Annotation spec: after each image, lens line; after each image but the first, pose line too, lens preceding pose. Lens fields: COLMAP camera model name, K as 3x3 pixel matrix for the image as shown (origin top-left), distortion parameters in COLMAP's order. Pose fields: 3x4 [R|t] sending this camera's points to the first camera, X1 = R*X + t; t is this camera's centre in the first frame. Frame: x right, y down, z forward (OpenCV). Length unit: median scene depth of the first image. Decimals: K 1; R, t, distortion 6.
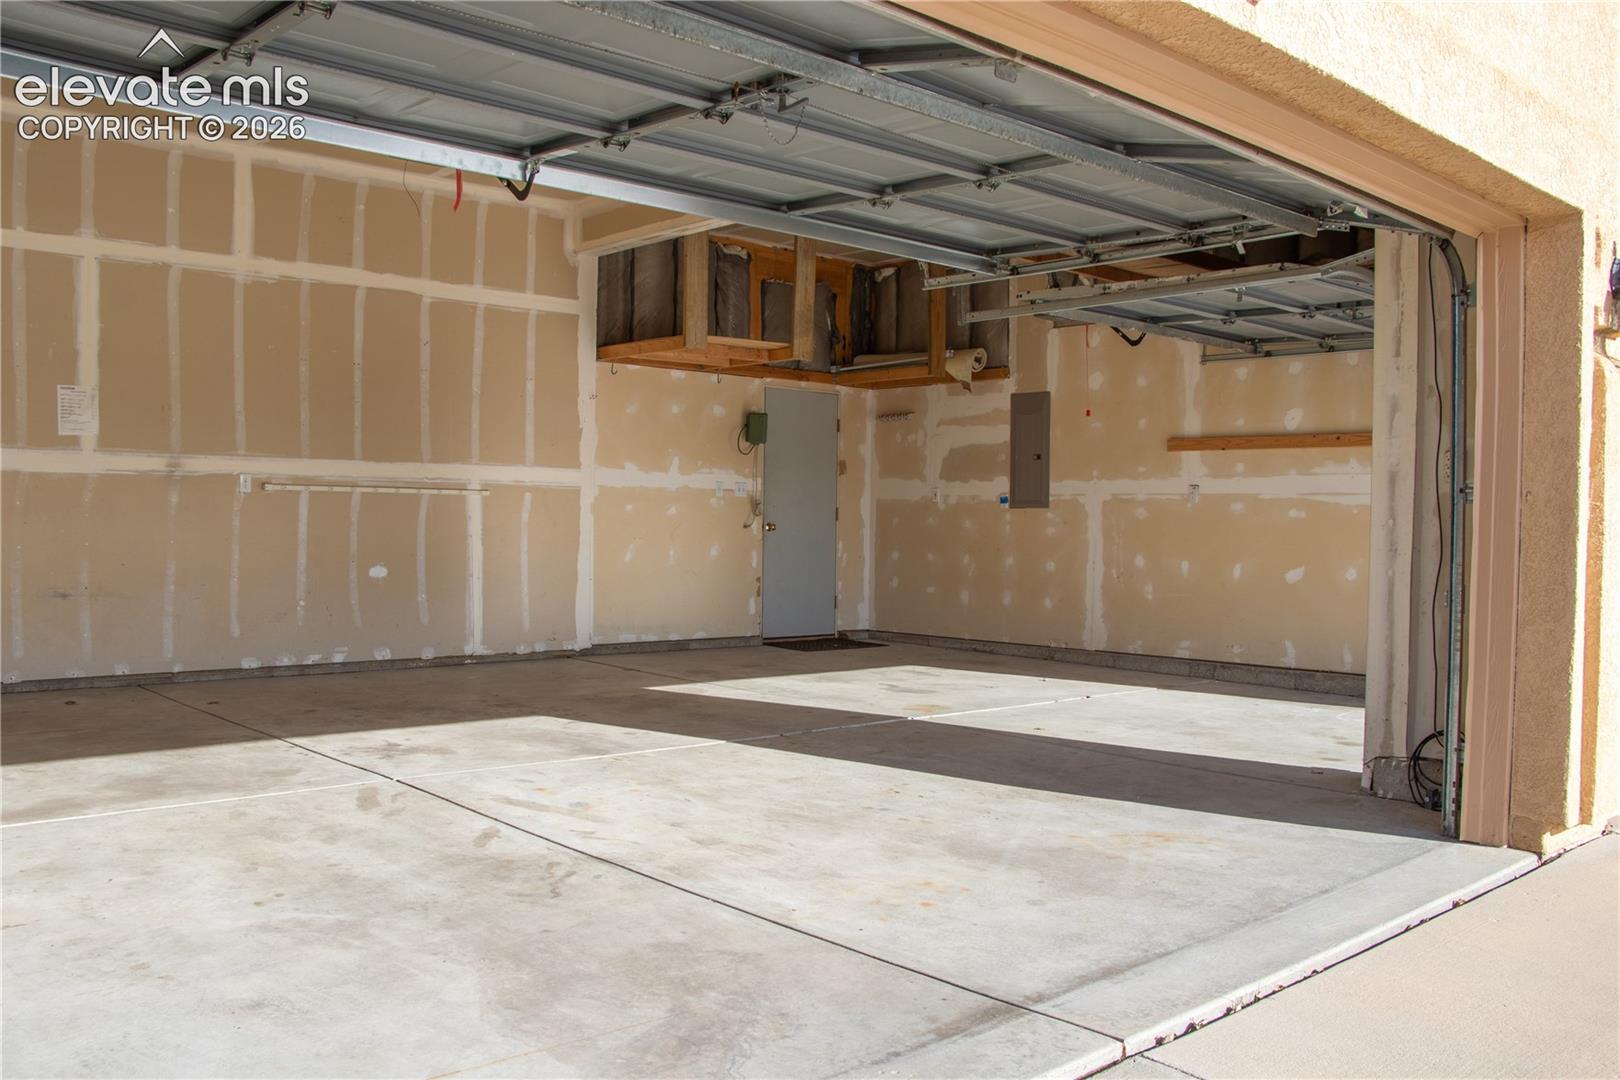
lens RADIAL K [[1355.6, 0, 810.0], [0, 1355.6, 540.0], [0, 0, 1]] dist [-0.163732, 0.155188]
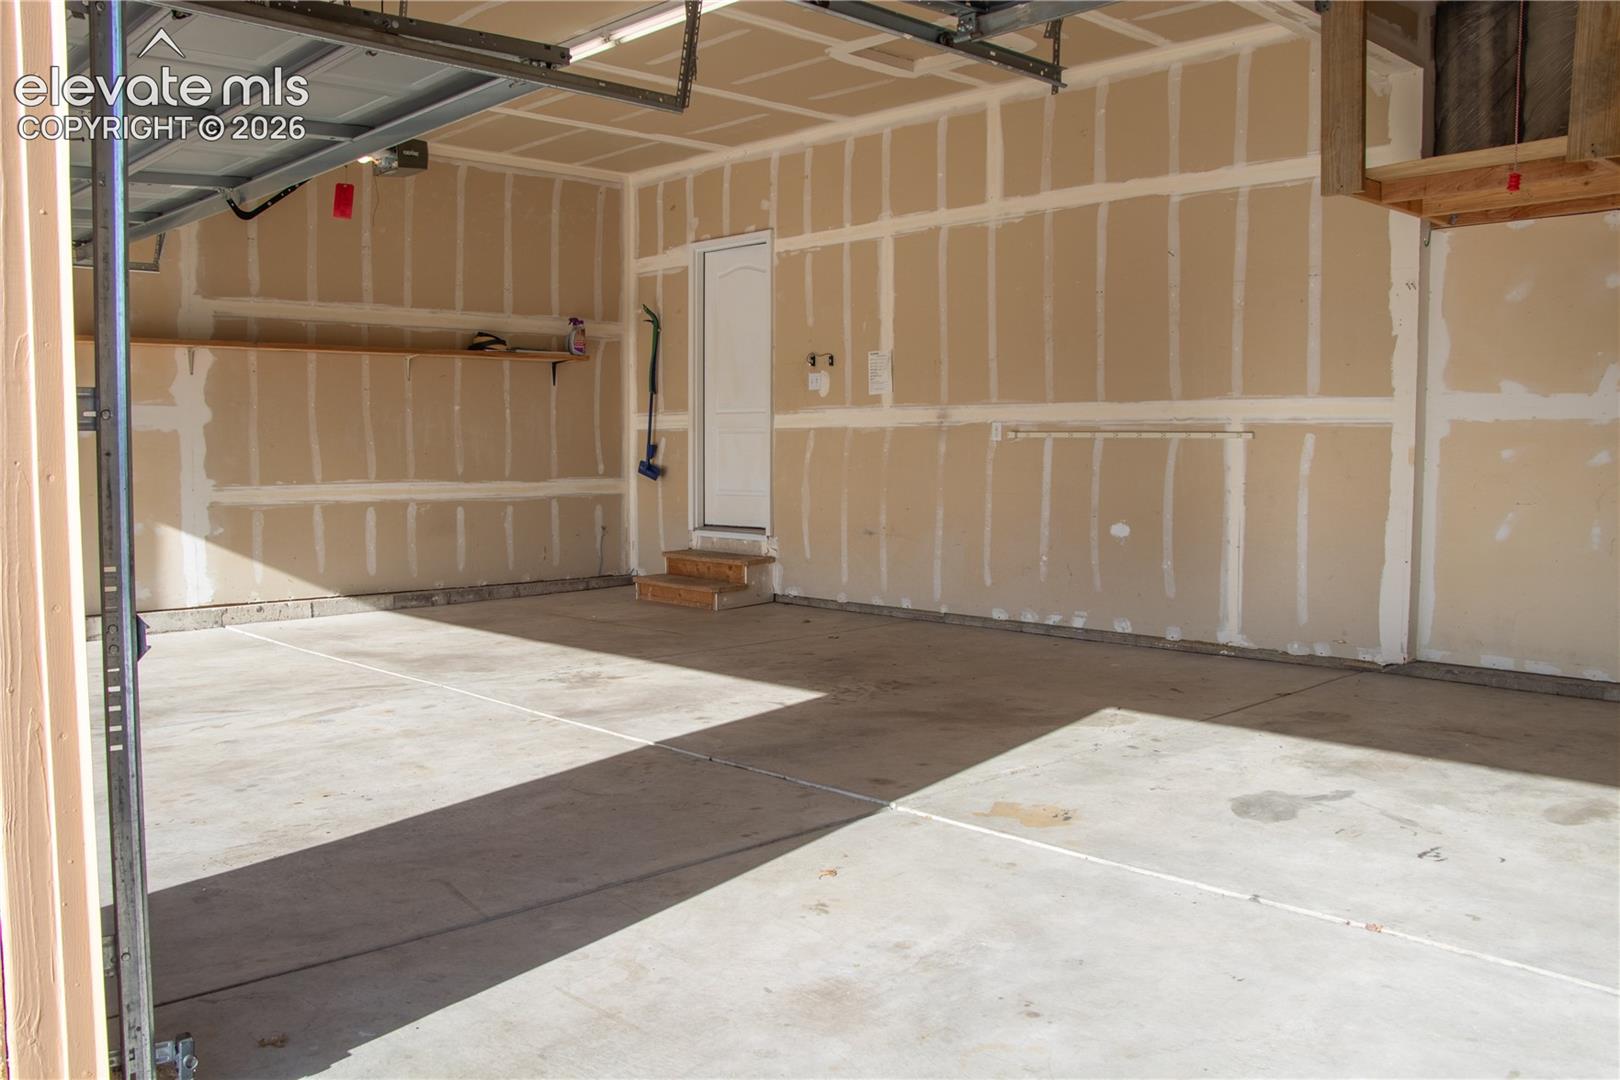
lens RADIAL K [[1355.6, 0, 810.0], [0, 1355.6, 540.0], [0, 0, 1]] dist [-0.163732, 0.155188]
pose [[0.030822, 0.055134, -0.998003, 0.541222], [-0.016665, 0.998367, 0.054639, -0.014012], [0.999386, 0.014948, 0.031690, 0.778603]]
